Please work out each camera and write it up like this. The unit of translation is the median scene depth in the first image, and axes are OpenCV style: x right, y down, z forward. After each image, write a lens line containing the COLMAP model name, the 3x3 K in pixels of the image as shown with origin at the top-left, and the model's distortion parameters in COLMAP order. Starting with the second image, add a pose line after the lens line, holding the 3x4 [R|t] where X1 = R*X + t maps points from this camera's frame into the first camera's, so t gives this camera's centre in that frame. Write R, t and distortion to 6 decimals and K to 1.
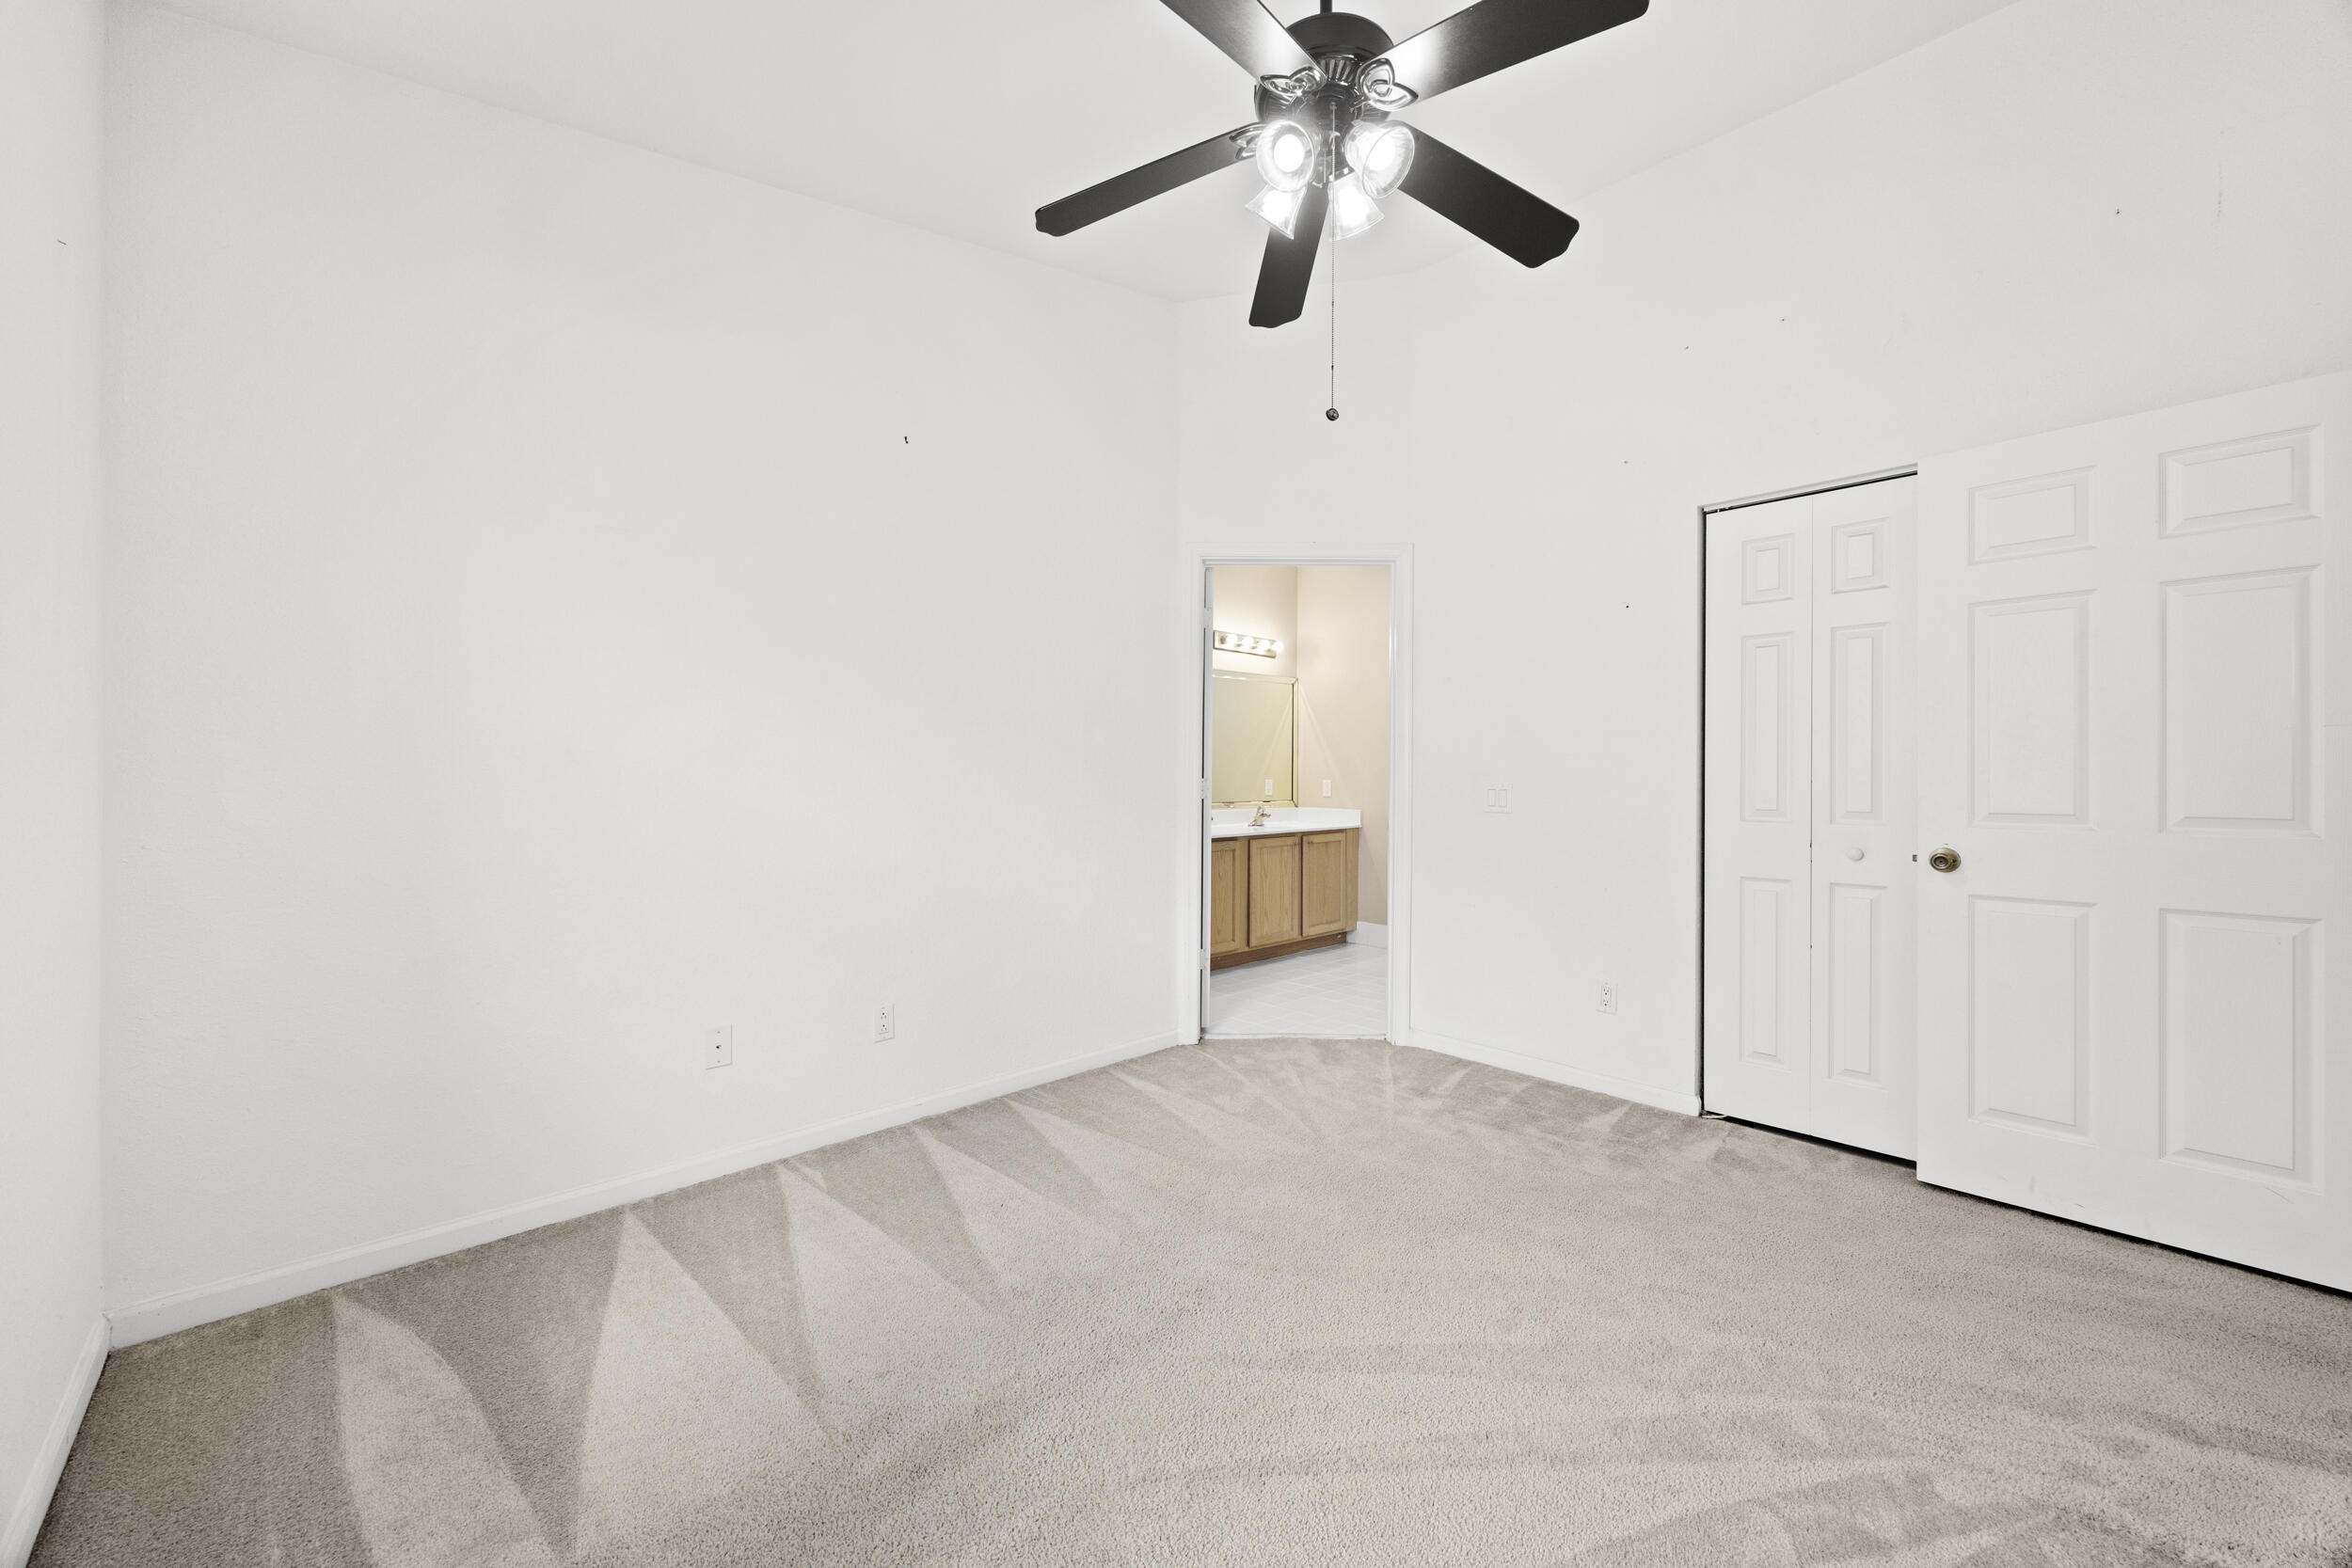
lens RADIAL K [[895.5, 0, 1180.4], [0, 895.5, 772.6], [0, 0, 1]] dist [-0.000303, 0.000105]
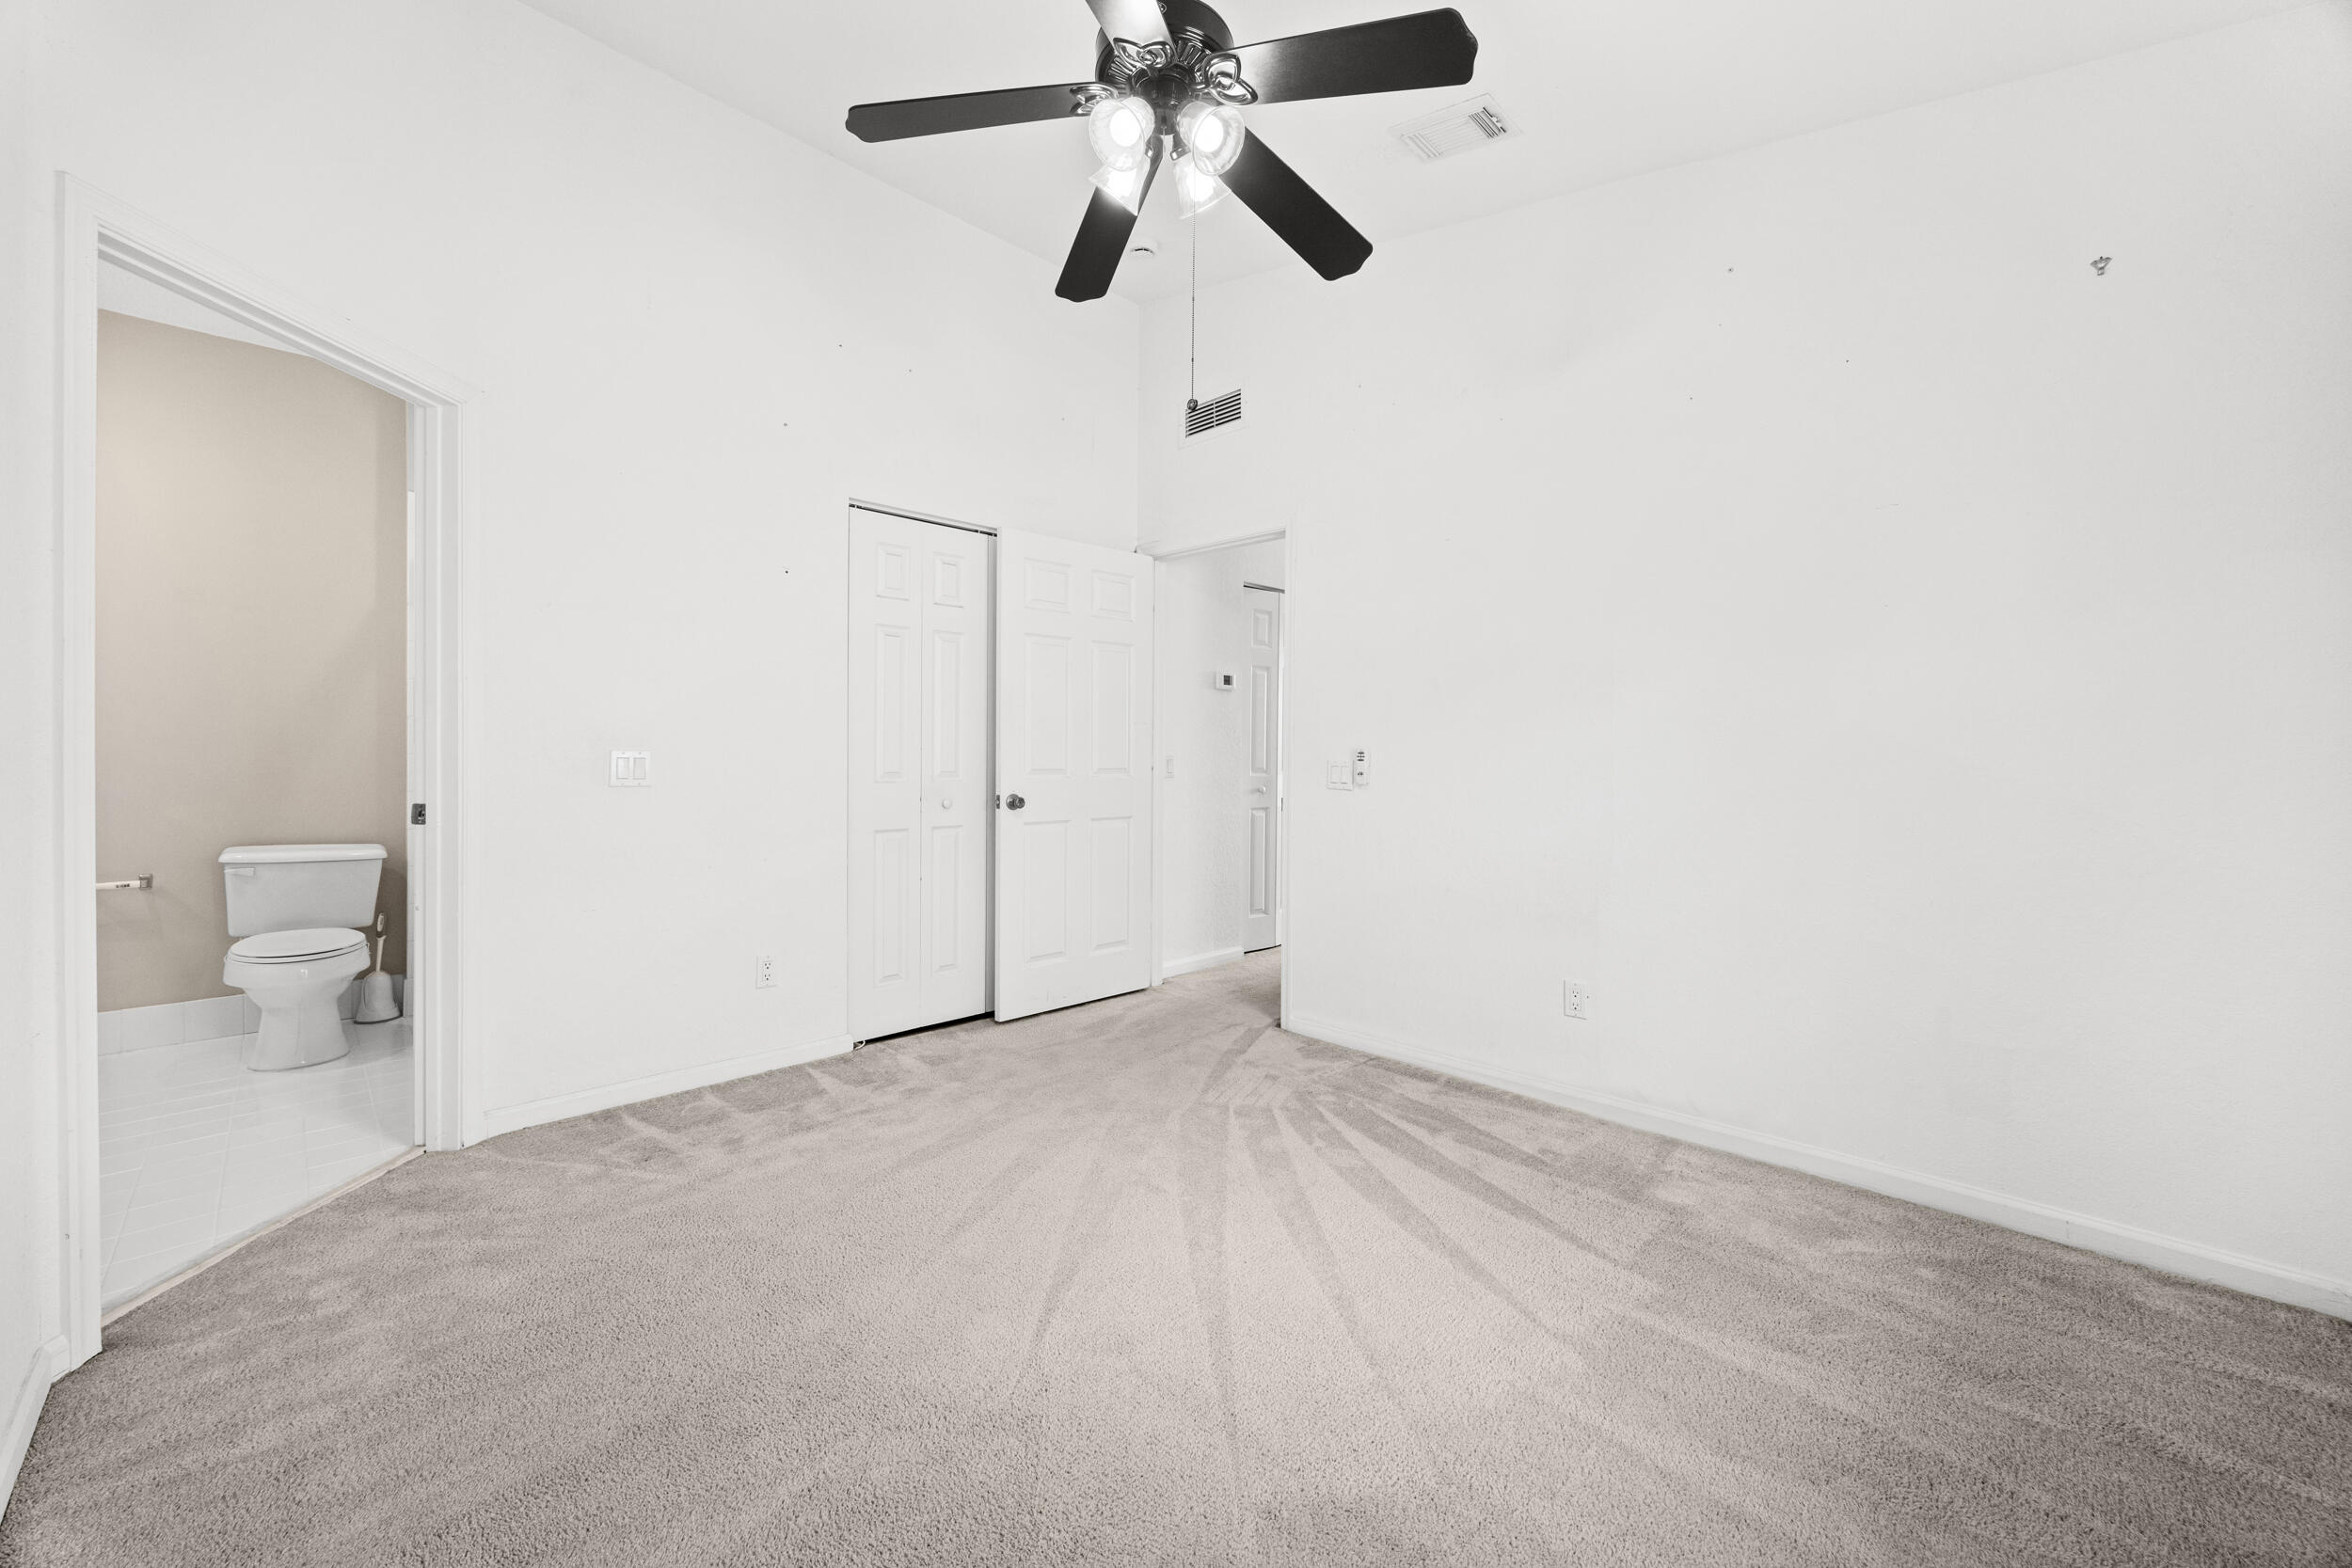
lens RADIAL K [[895.5, 0, 1180.4], [0, 895.5, 772.6], [0, 0, 1]] dist [-0.000303, 0.000105]
pose [[-0.029453, -0.027103, 0.999199, -0.665020], [-0.021027, 0.999428, 0.026490, 0.000509], [-0.999345, -0.020230, -0.030006, 0.777975]]
